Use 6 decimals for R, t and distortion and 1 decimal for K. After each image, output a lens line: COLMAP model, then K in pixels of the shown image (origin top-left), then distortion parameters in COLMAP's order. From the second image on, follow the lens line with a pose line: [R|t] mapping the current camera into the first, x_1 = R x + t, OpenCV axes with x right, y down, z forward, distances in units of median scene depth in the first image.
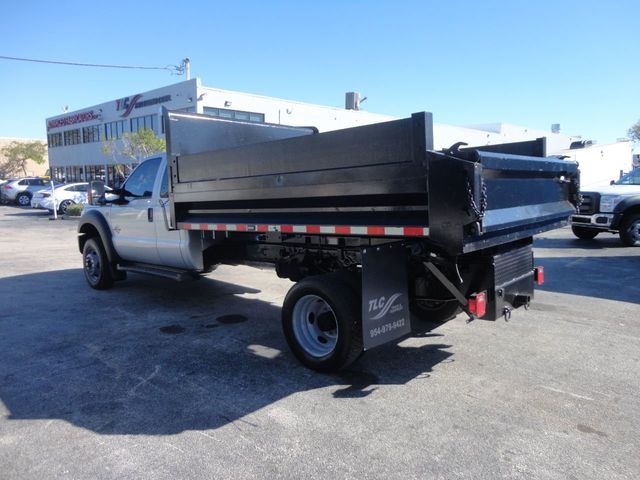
lens RADIAL K [[468.0, 0, 321.8], [0, 468.0, 240.3], [0, 0, 1]] dist [-0.006720, -0.001337]
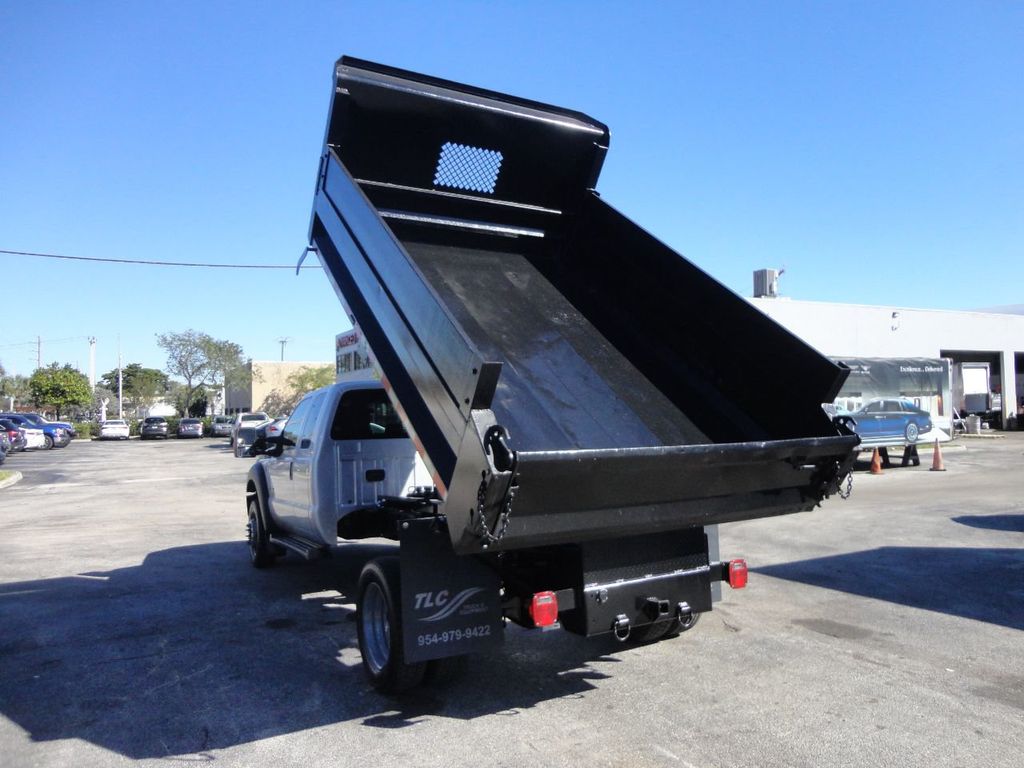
lens RADIAL K [[744.2, 0, 516.7], [0, 744.2, 389.7], [0, 0, 1]] dist [-0.011207, 0.002427]
pose [[0.948299, -0.027728, -0.316165, 0.384008], [-0.021308, 0.988367, -0.150590, -0.009660], [0.316663, 0.149541, 0.936676, -0.056871]]
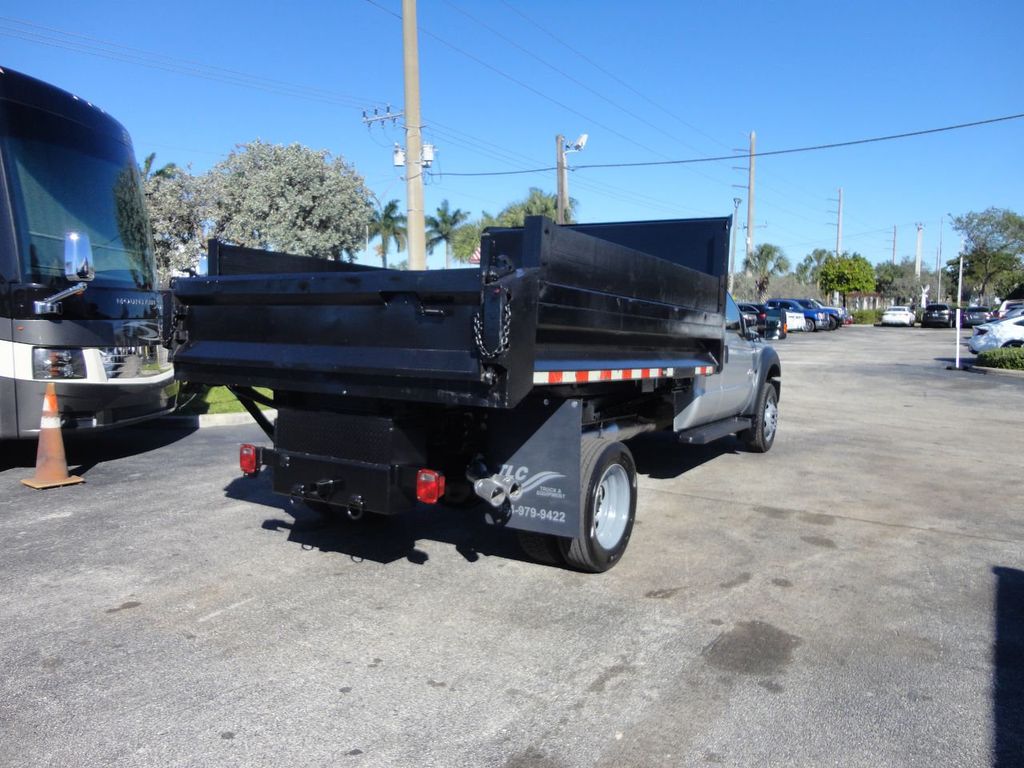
lens RADIAL K [[744.3, 0, 512.8], [0, 744.3, 378.0], [0, 0, 1]] dist [-0.012785, -0.004428]
pose [[0.185436, 0.095261, -0.978028, 0.988917], [-0.128060, 0.989145, 0.072064, -0.091216], [0.974276, 0.111883, 0.195622, 0.691823]]
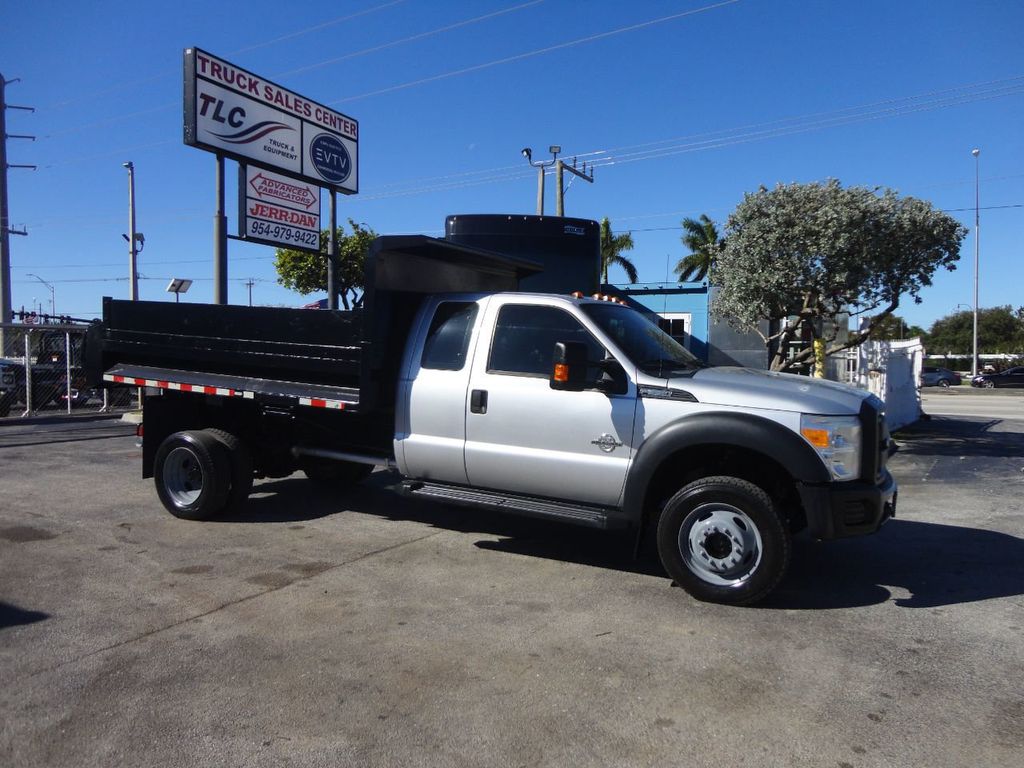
lens RADIAL K [[748.8, 0, 514.9], [0, 748.8, 384.5], [0, 0, 1]] dist [-0.006720, -0.001337]
pose [[-0.966312, 0.006210, -0.257300, 0.060798], [-0.035920, 0.986671, 0.158714, -0.258882], [0.254856, 0.162609, -0.953209, 2.171131]]
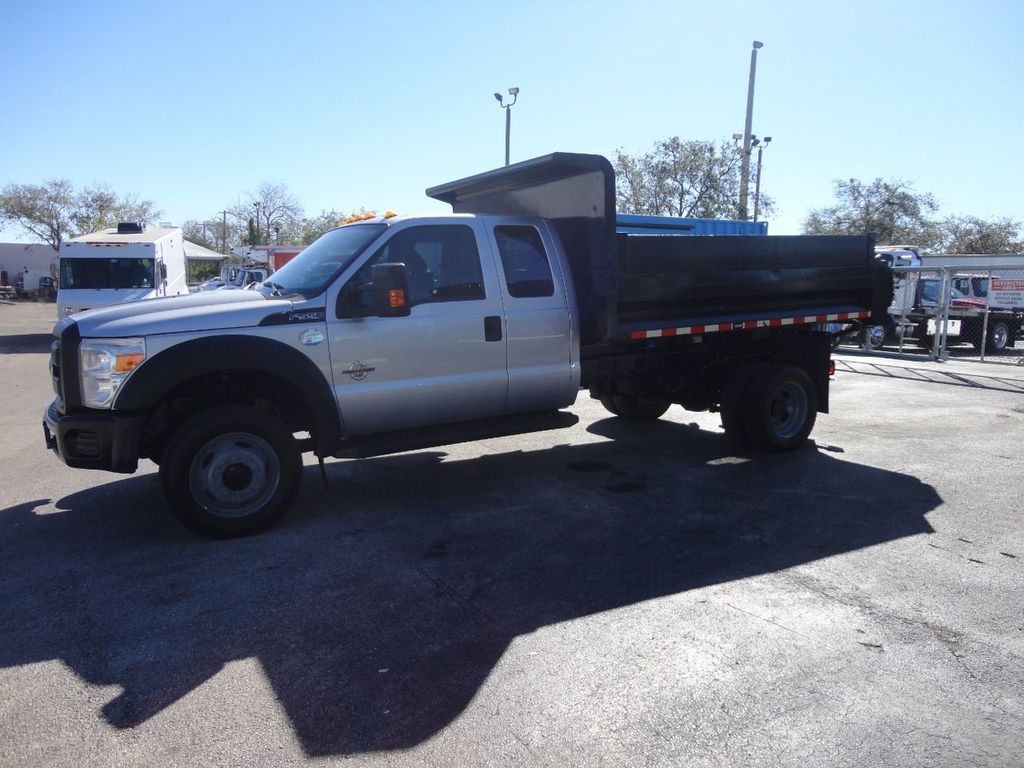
lens RADIAL K [[751.3, 0, 514.3], [0, 751.3, 383.9], [0, 0, 1]] dist [-0.017354, 0.005338]
pose [[0.296577, -0.113213, 0.948274, -1.228029], [0.109160, 0.990459, 0.084109, -0.061235], [-0.948750, 0.078569, 0.306106, 0.712106]]
